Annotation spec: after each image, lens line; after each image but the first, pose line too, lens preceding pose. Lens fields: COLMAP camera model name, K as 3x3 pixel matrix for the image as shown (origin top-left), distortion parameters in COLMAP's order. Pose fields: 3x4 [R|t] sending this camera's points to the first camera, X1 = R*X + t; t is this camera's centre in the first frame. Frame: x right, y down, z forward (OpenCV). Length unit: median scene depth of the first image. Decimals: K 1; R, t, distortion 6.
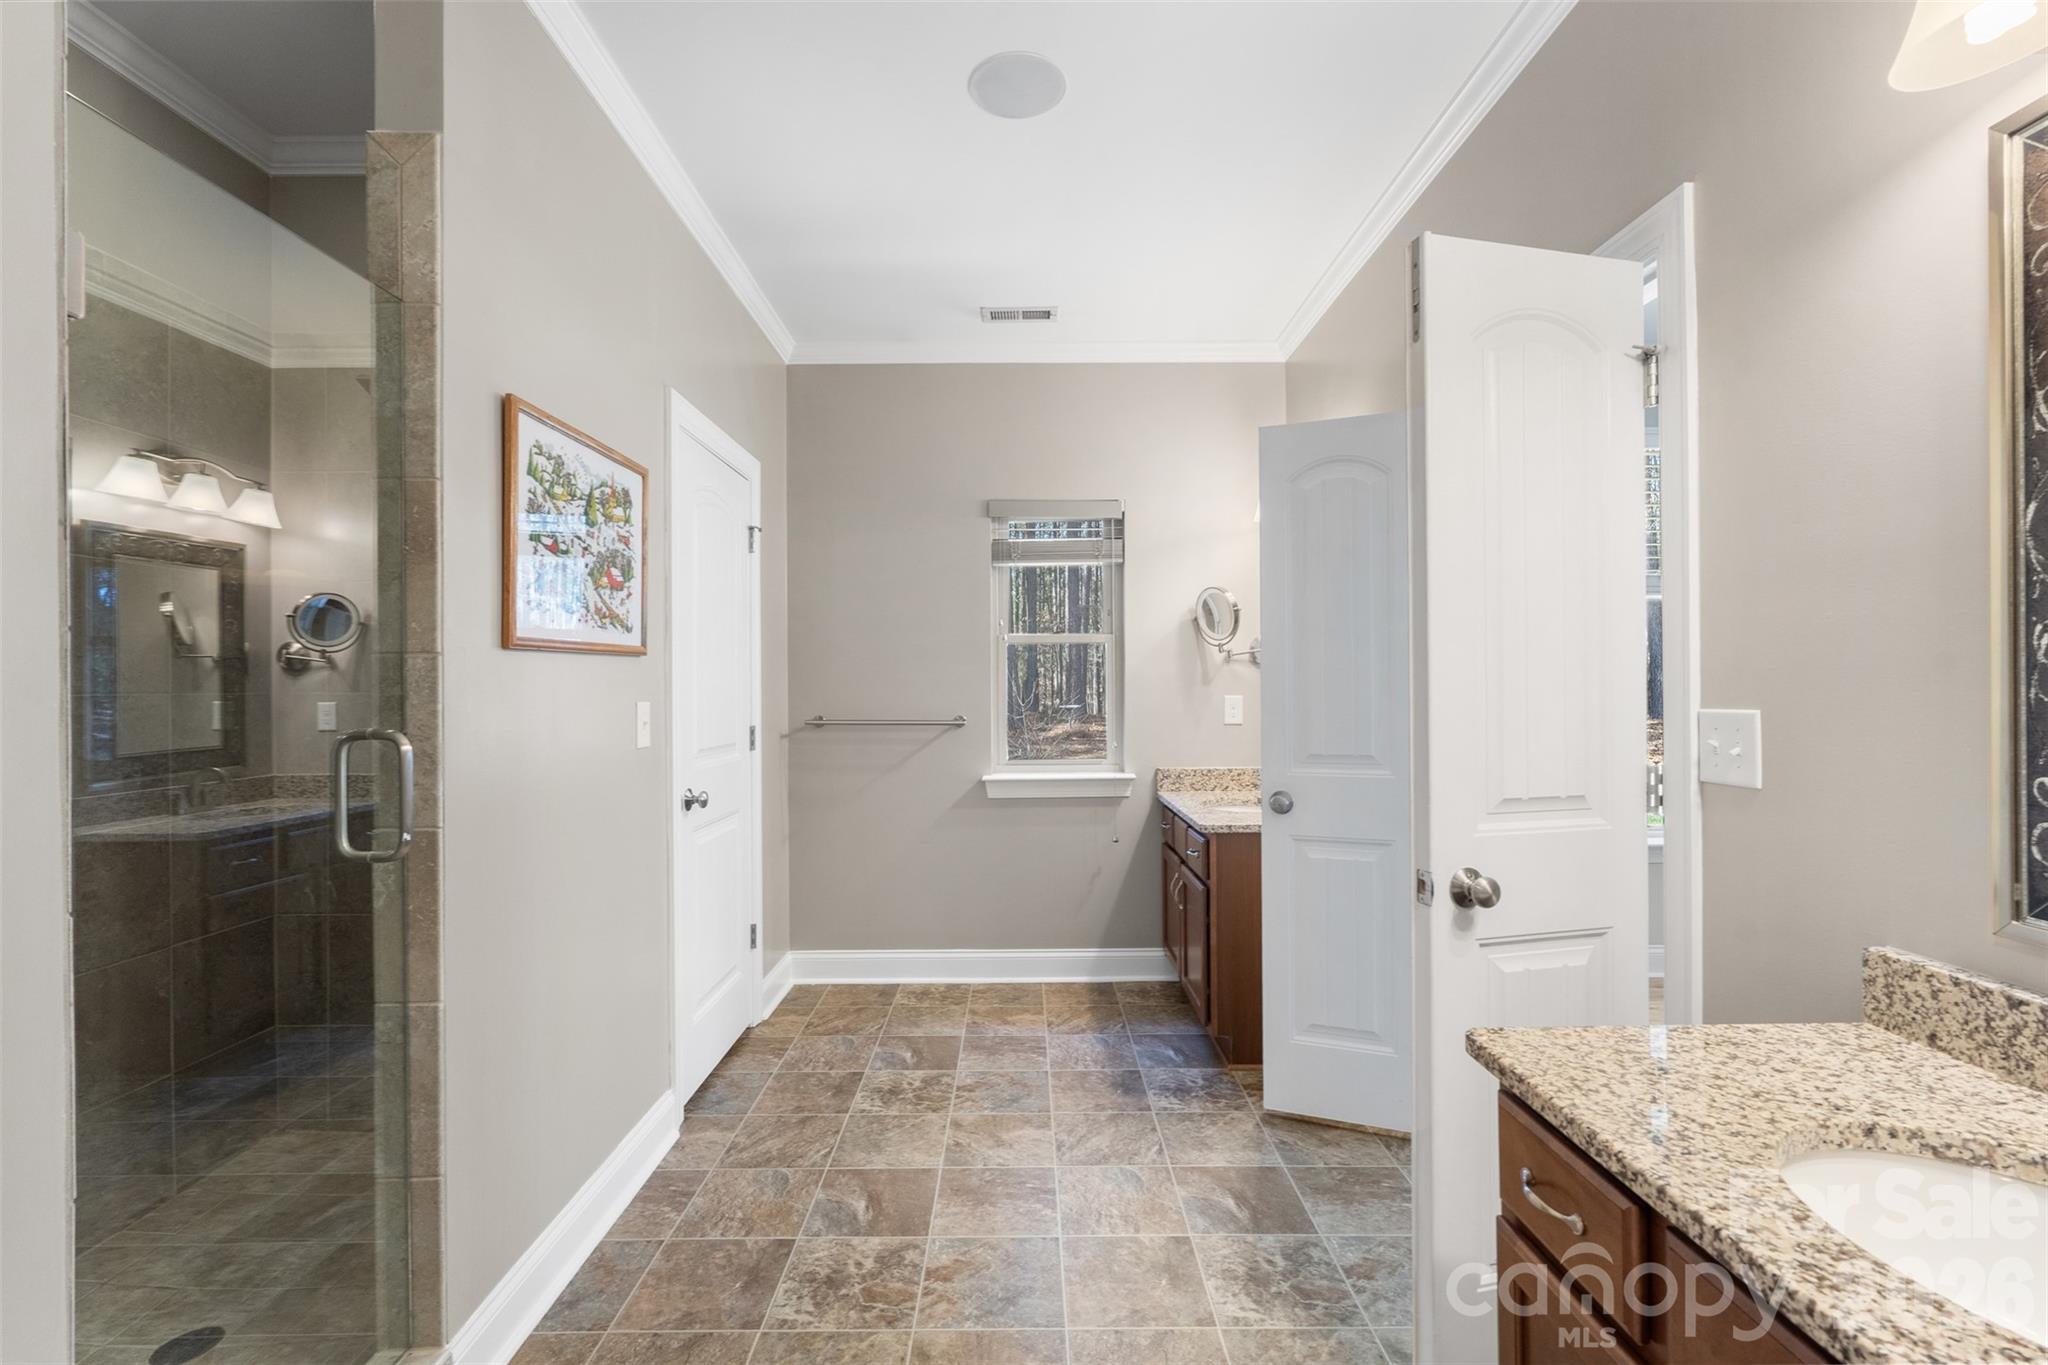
lens RADIAL K [[899.8, 0, 1008.2], [0, 899.8, 695.3], [0, 0, 1]] dist [-0.004942, 0.000846]
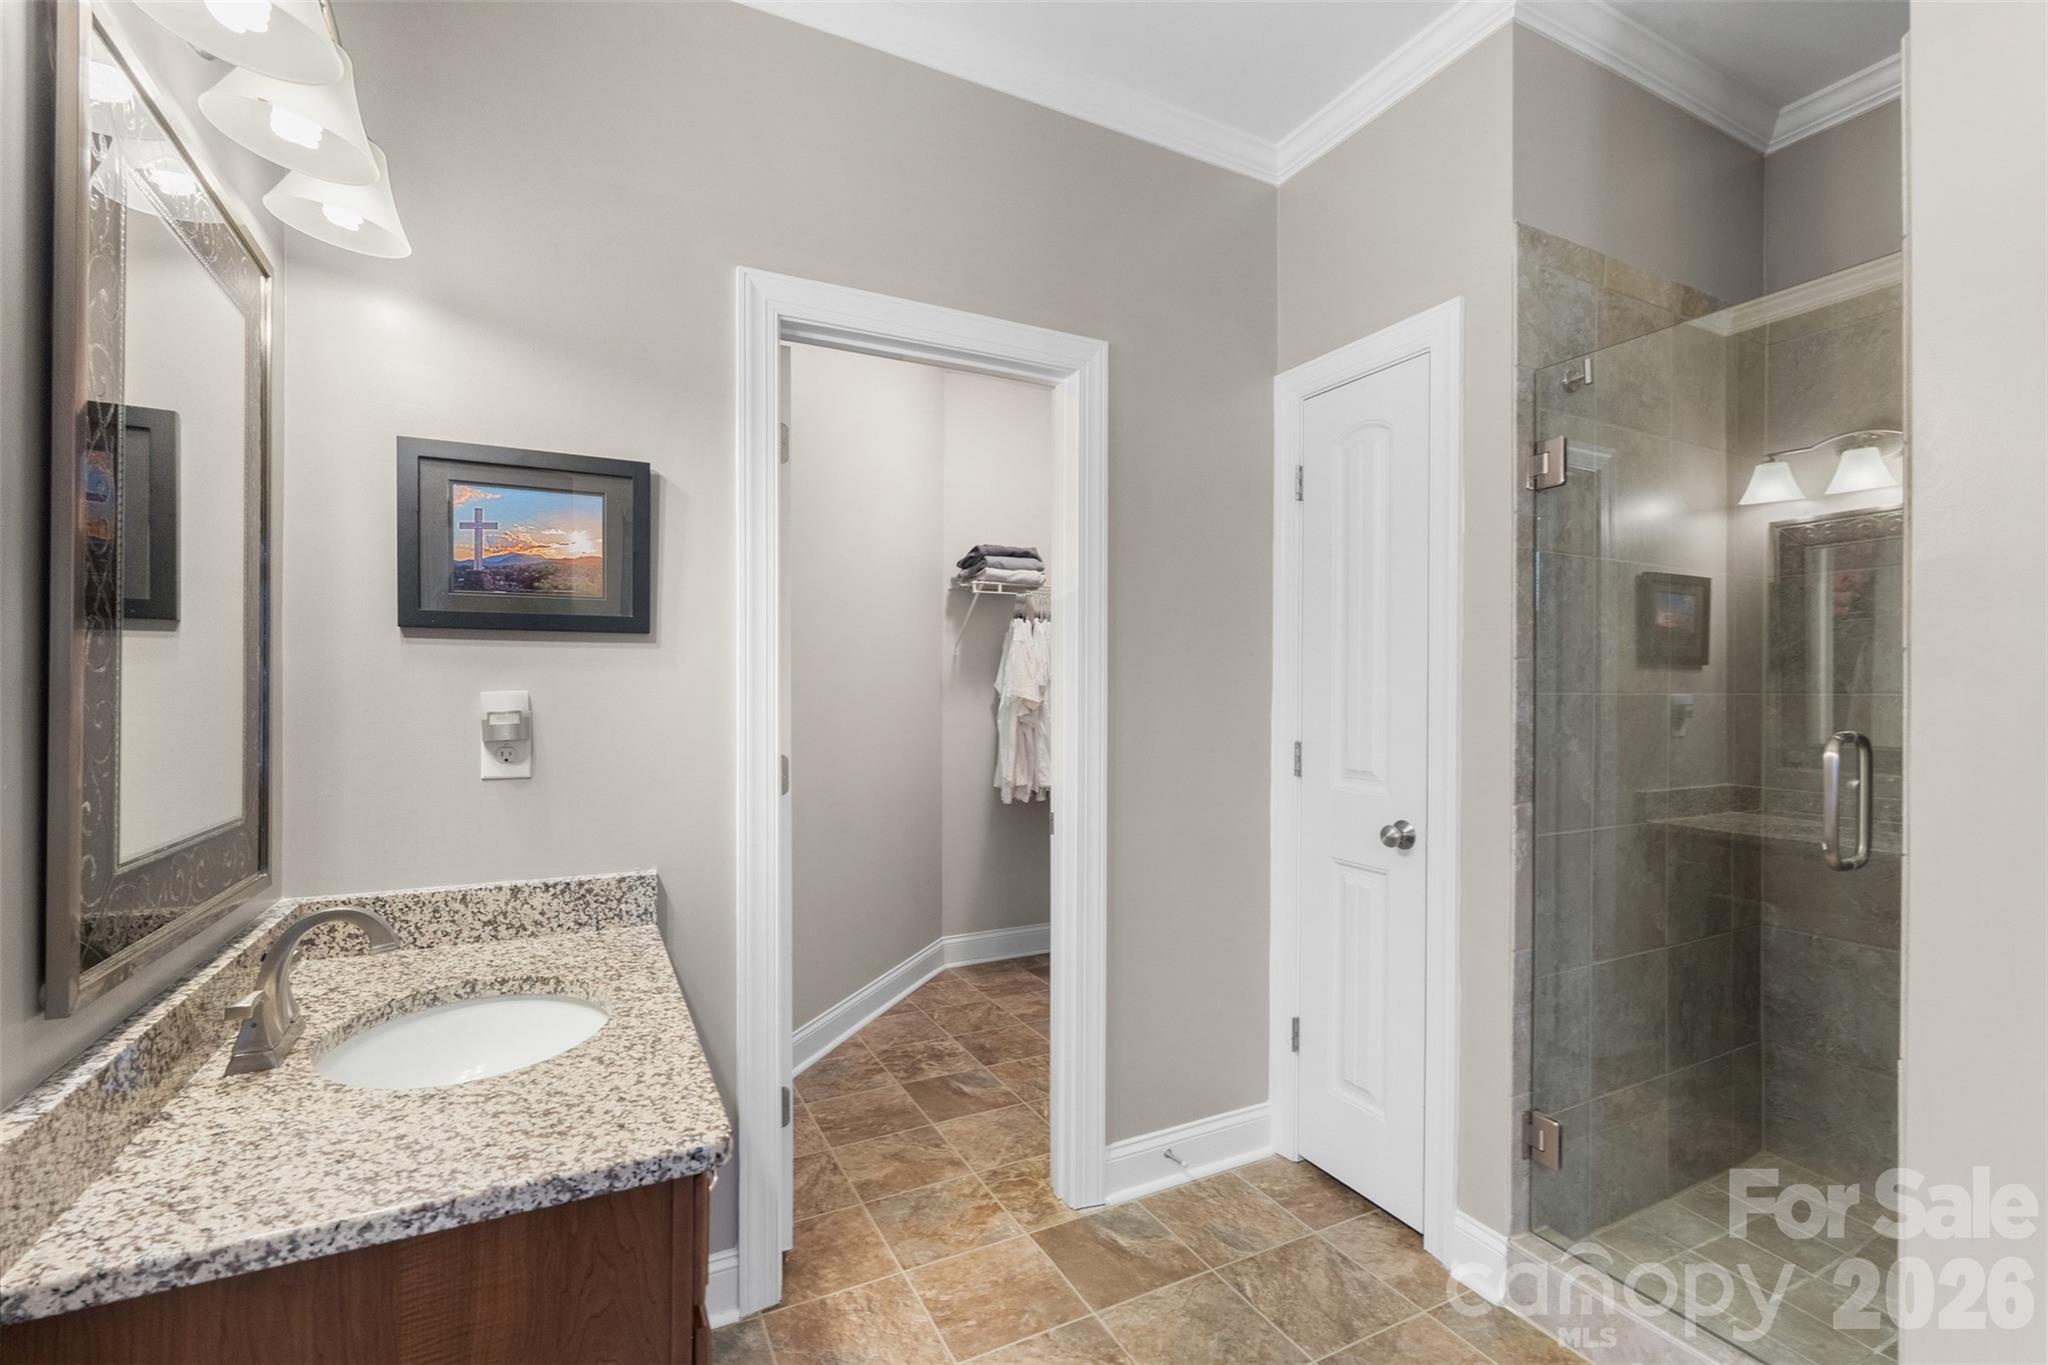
lens RADIAL K [[899.8, 0, 1016.0], [0, 899.8, 689.0], [0, 0, 1]] dist [-0.004942, 0.000846]
pose [[-0.884422, -0.002931, -0.466678, 0.764020], [-0.000909, 0.999989, -0.004557, -0.008901], [0.466687, -0.003606, -0.884415, 2.106598]]
